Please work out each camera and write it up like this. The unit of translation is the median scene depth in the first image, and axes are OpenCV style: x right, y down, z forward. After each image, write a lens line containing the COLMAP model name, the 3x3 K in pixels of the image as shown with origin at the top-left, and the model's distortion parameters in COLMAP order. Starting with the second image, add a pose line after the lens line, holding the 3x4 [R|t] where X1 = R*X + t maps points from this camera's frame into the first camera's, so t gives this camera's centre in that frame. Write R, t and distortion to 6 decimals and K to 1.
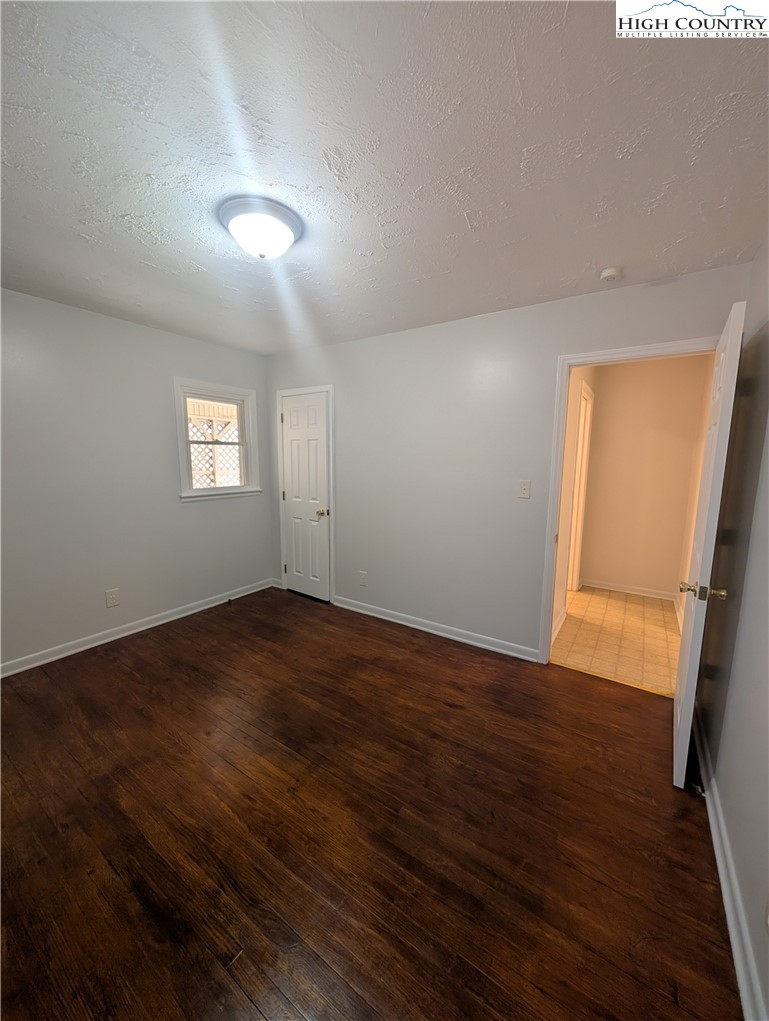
lens RADIAL K [[387.8, 0, 385.3], [0, 387.8, 512.3], [0, 0, 1]] dist [-0.000905, 0.000265]
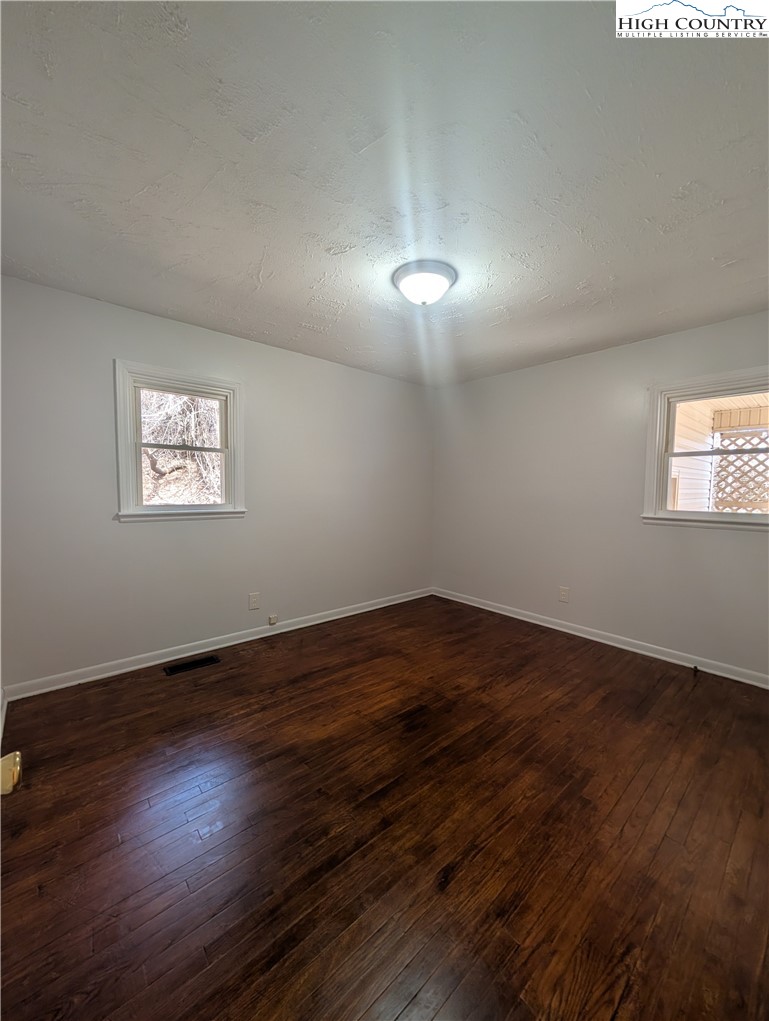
lens RADIAL K [[387.8, 0, 385.3], [0, 387.8, 512.3], [0, 0, 1]] dist [-0.000905, 0.000265]
pose [[-0.257751, 0.046550, -0.965089, 0.719929], [-0.153767, 0.984133, 0.088536, -0.057188], [0.953897, 0.171219, -0.246504, 0.964909]]
